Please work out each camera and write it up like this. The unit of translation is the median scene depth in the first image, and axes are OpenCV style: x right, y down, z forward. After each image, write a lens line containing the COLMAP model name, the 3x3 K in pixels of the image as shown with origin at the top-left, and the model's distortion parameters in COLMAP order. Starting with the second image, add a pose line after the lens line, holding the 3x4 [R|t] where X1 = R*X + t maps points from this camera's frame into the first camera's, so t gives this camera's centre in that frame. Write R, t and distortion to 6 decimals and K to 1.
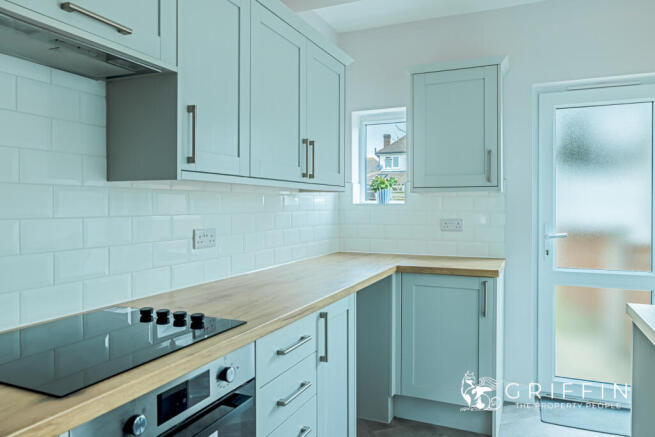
lens RADIAL K [[464.0, 0, 328.1], [0, 464.0, 212.1], [0, 0, 1]] dist [-0.006233, 0.008240]
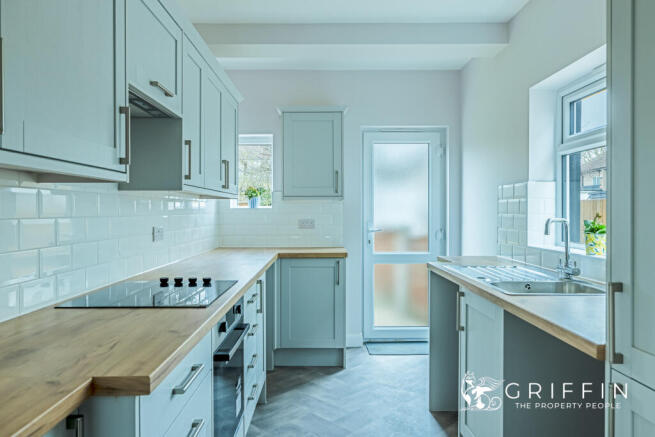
lens RADIAL K [[464.0, 0, 327.8], [0, 464.0, 218.5], [0, 0, 1]] dist [-0.006233, 0.008240]
pose [[0.906523, -0.007033, 0.422098, -0.287432], [0.006802, 0.999975, 0.002054, 0.010813], [-0.422101, 0.001009, 0.906548, -0.293300]]
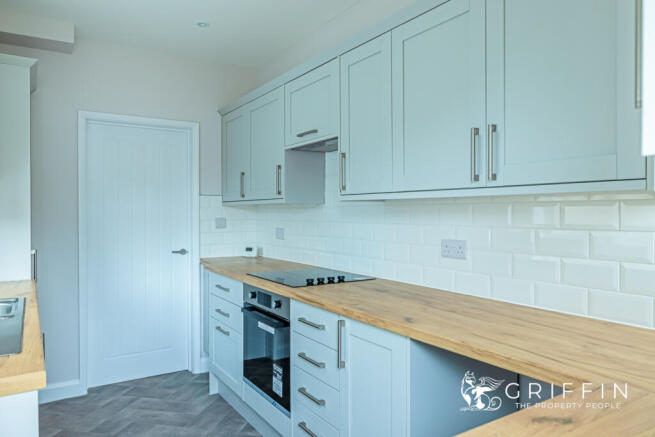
lens RADIAL K [[464.0, 0, 317.6], [0, 464.0, 215.7], [0, 0, 1]] dist [-0.006233, 0.008240]
pose [[-0.564826, 0.000745, -0.825210, 4.313262], [-0.008208, 0.999945, 0.006520, -0.140053], [0.825169, 0.010456, -0.564789, 7.465248]]
